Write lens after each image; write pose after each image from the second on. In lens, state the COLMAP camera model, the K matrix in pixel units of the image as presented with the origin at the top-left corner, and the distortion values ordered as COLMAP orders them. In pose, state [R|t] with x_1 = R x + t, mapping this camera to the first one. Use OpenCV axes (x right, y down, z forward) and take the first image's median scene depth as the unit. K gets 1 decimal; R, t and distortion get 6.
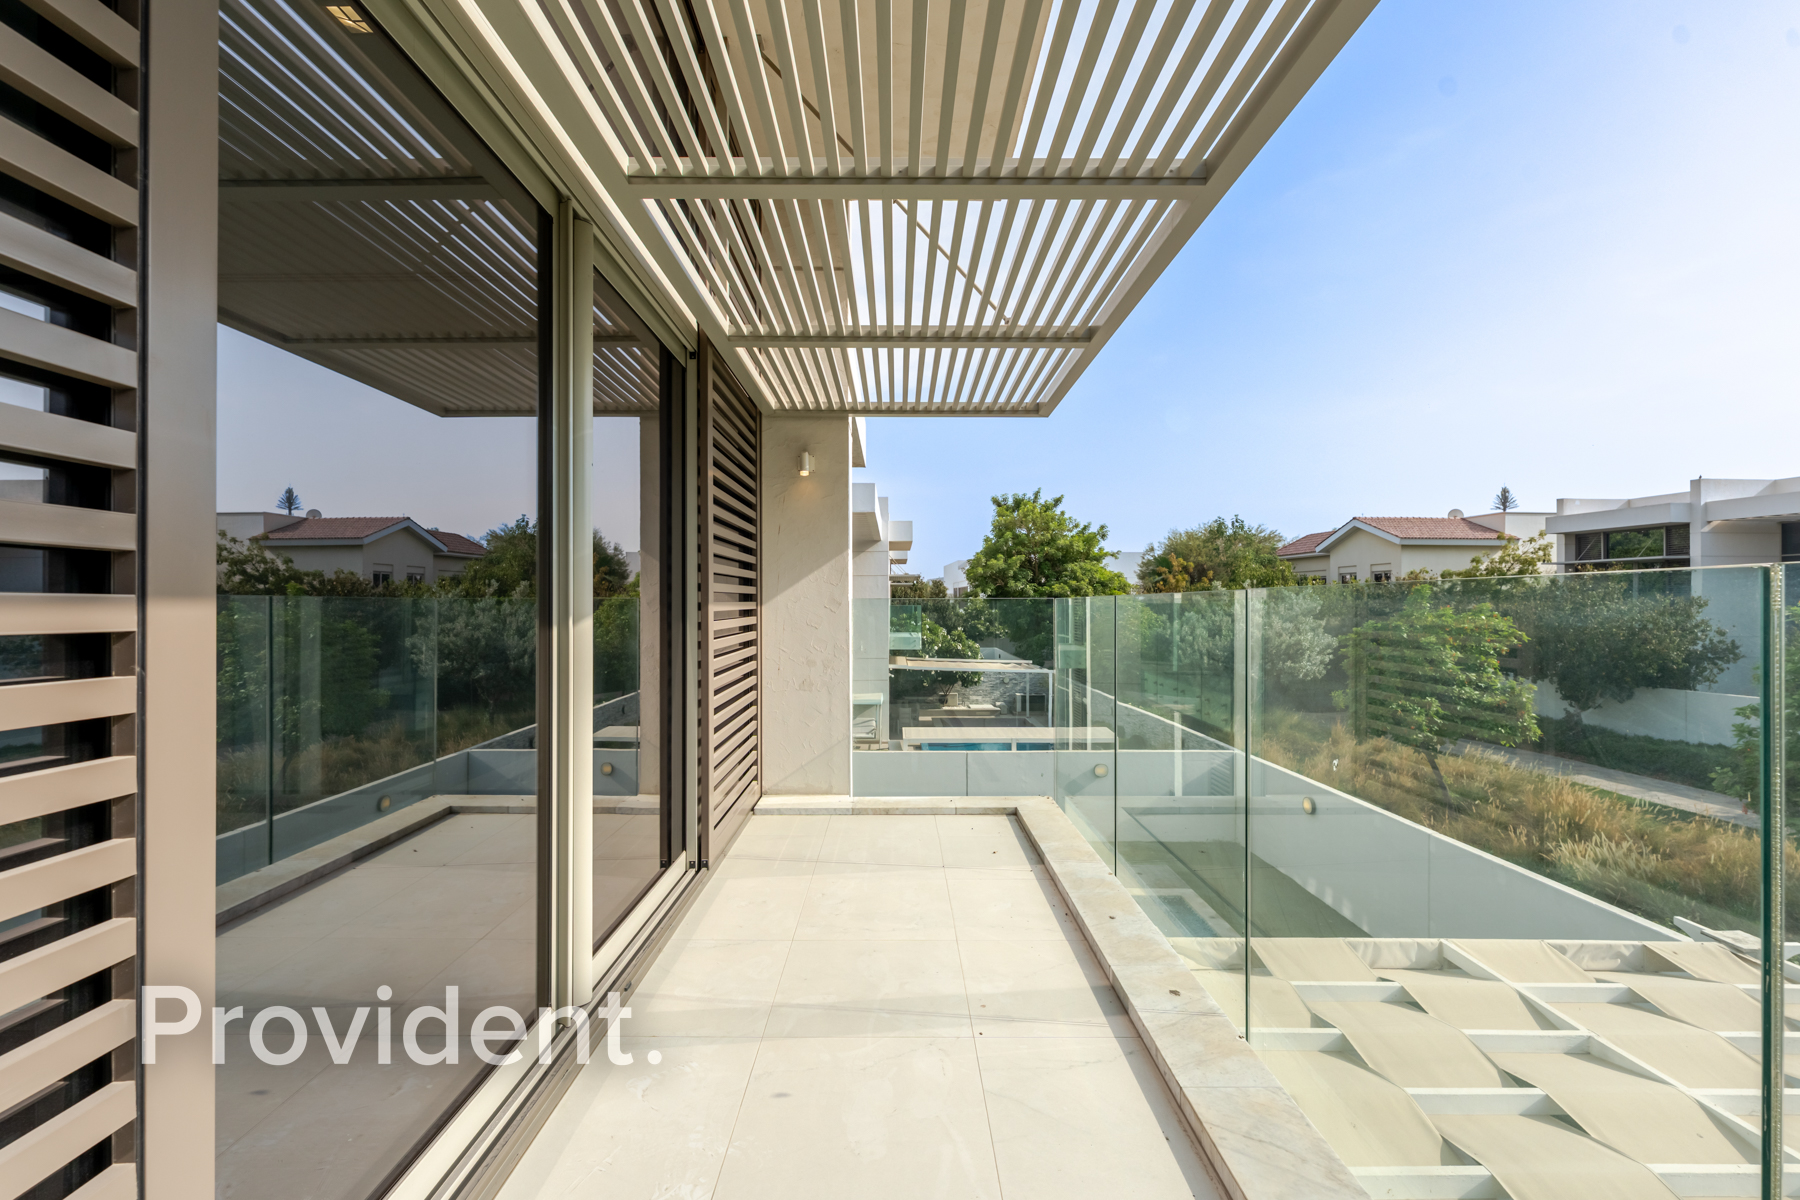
lens RADIAL K [[737.9, 0, 900.0], [0, 737.9, 600.0], [0, 0, 1]] dist [0.001183, 0.000368]
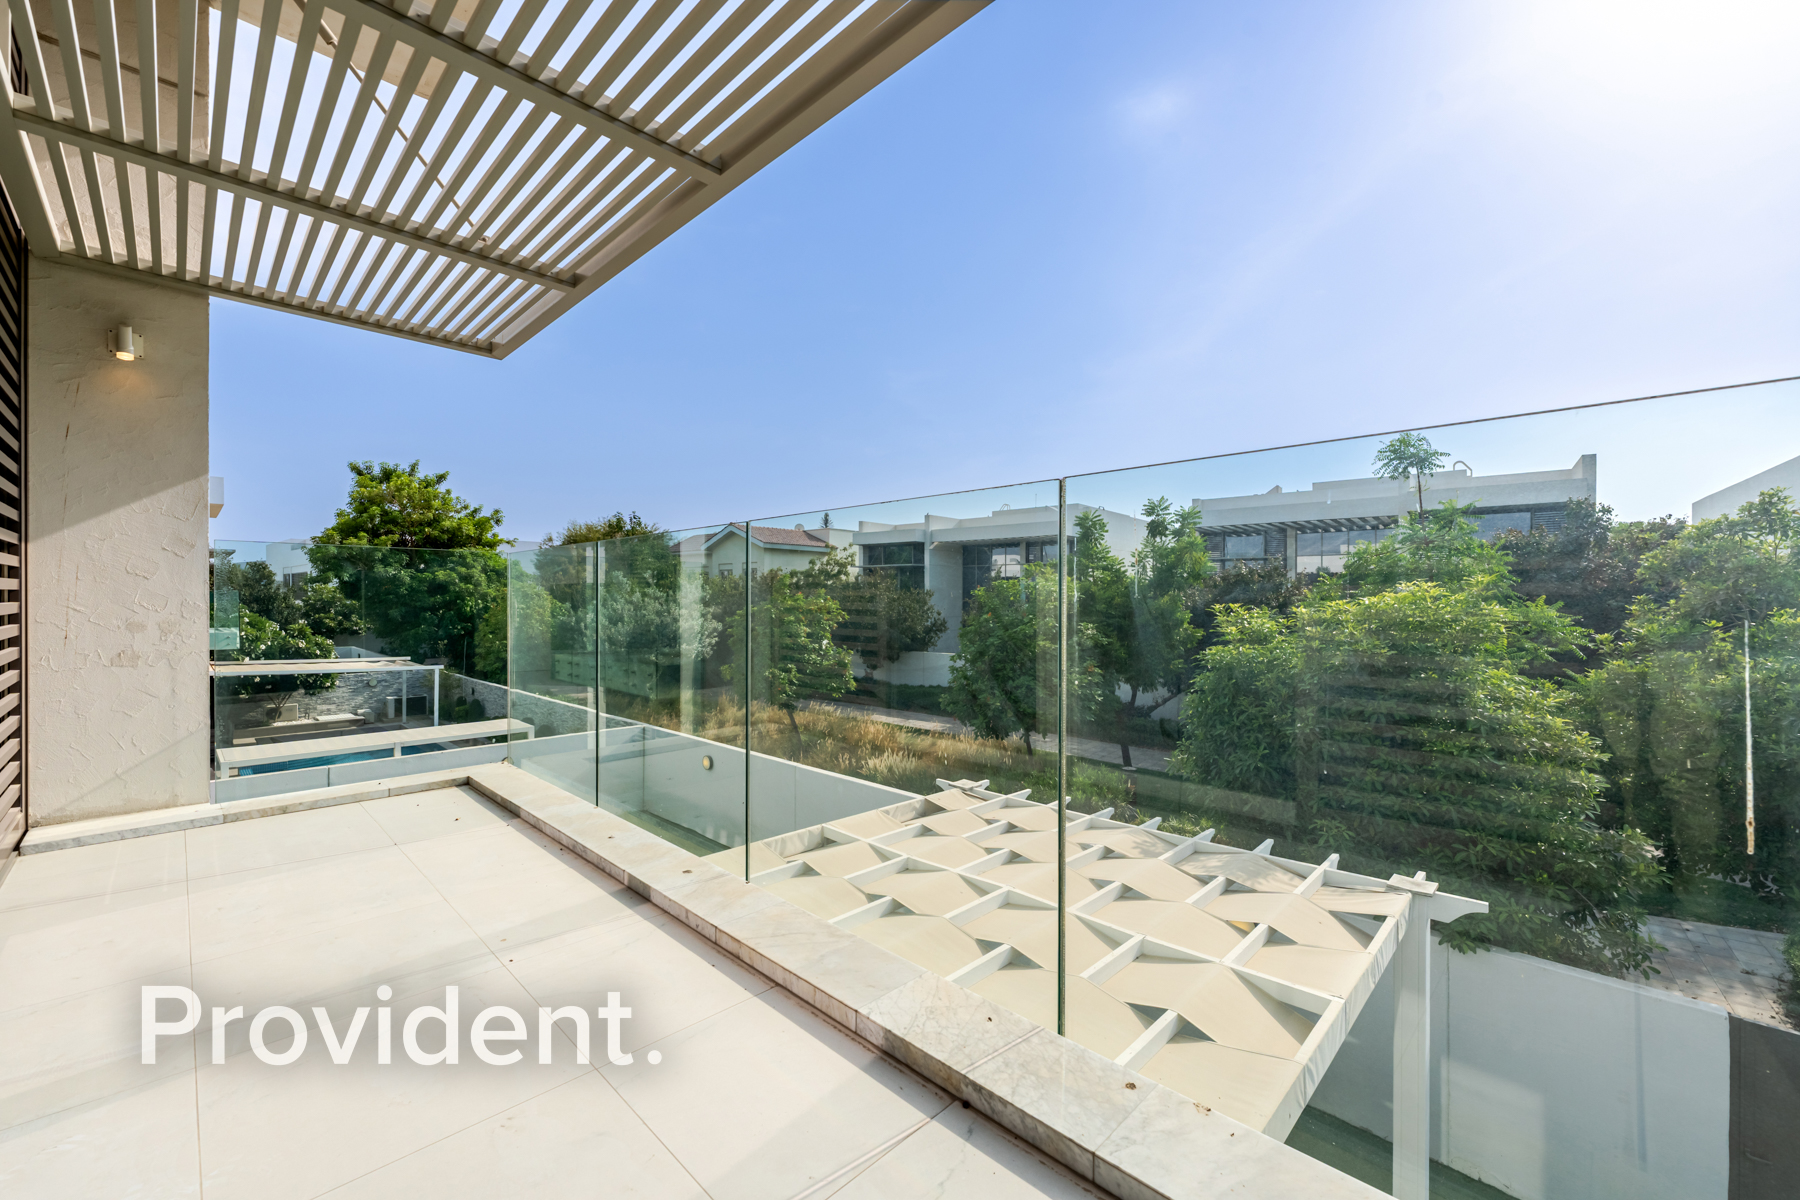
lens RADIAL K [[720.1, 0, 900.0], [0, 720.1, 600.0], [0, 0, 1]] dist [0.000384, -0.000327]
pose [[0.702051, 0.001601, 0.712125, -0.020048], [-0.004614, 0.999987, 0.002301, 0.011153], [-0.712112, -0.004901, 0.702049, -0.001675]]
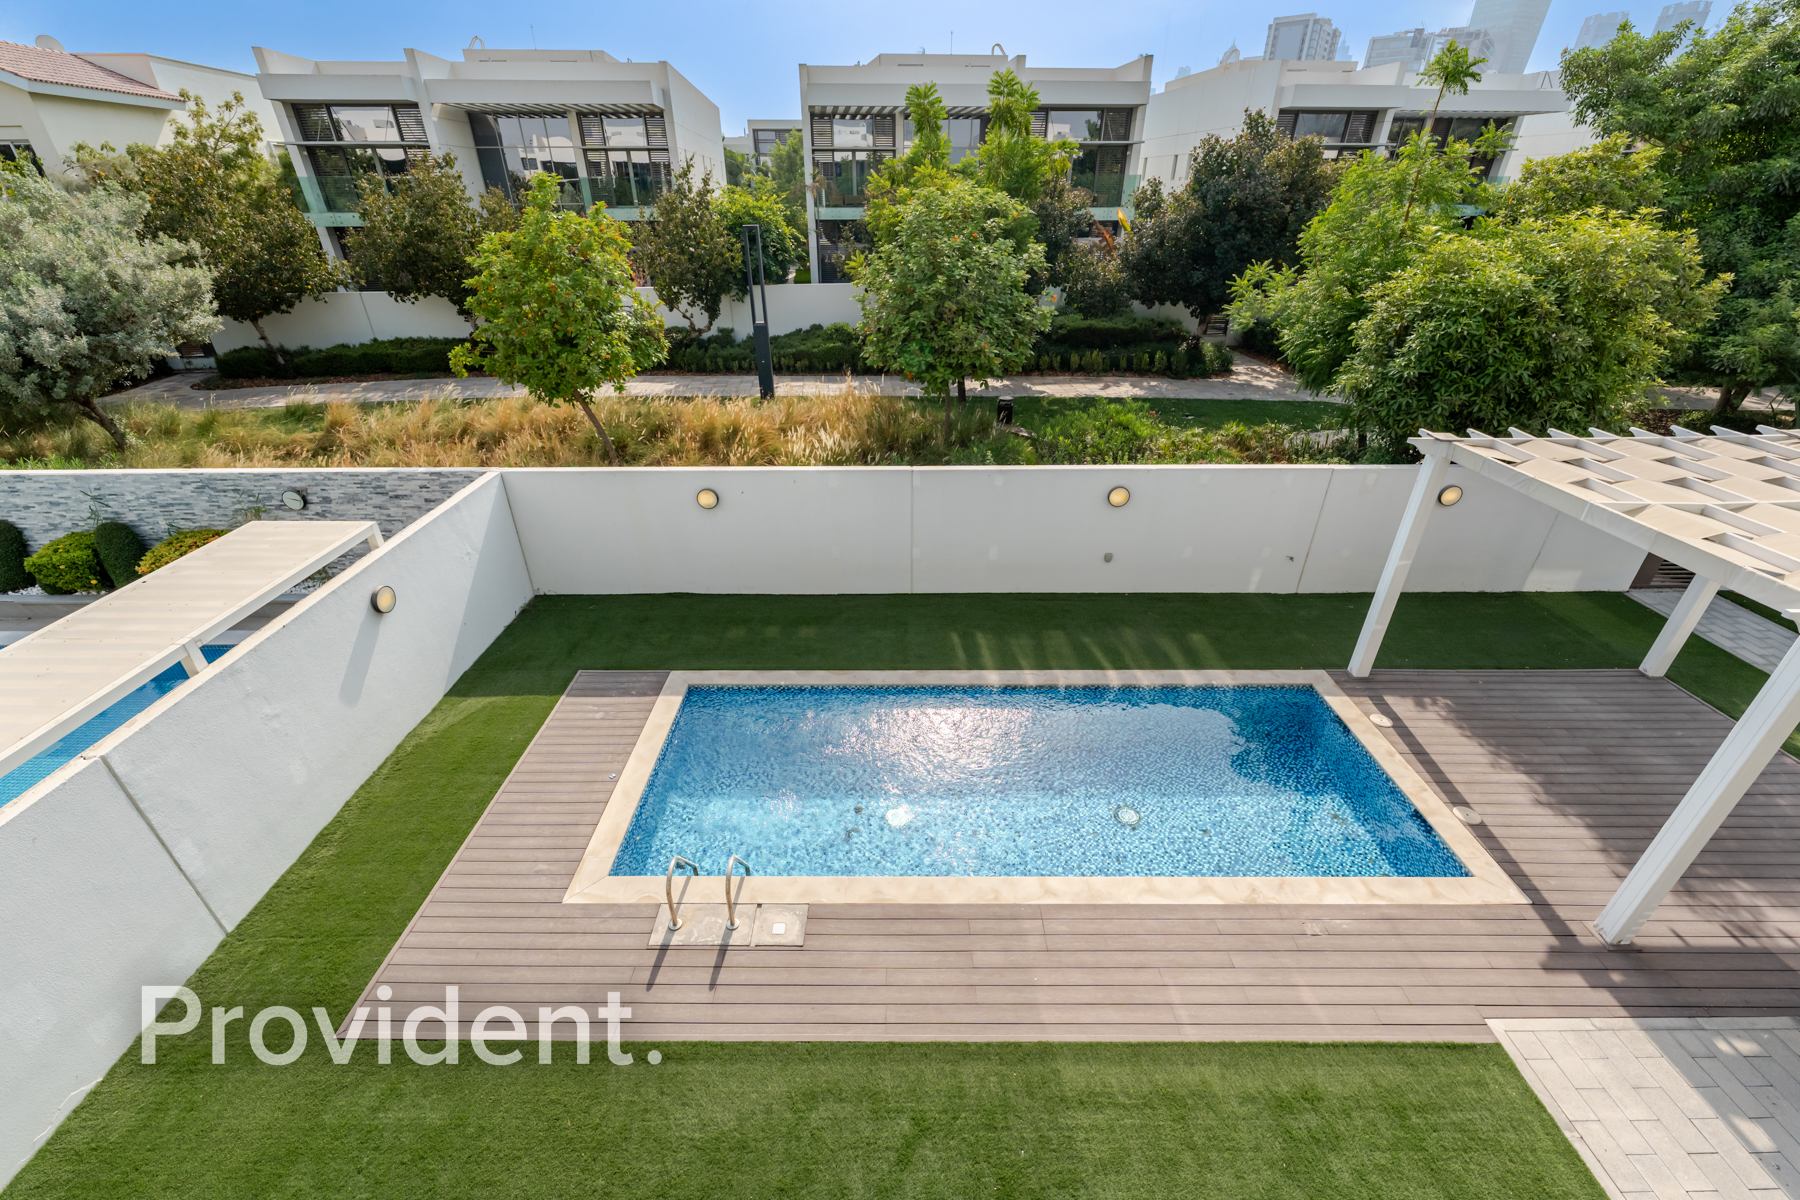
lens RADIAL K [[737.9, 0, 900.0], [0, 737.9, 600.0], [0, 0, 1]] dist [0.001183, 0.000368]
pose [[0.006654, -0.485244, 0.874354, -0.090737], [0.000577, 0.874375, 0.485251, -0.005110], [-0.999978, -0.002724, 0.006098, 0.374278]]
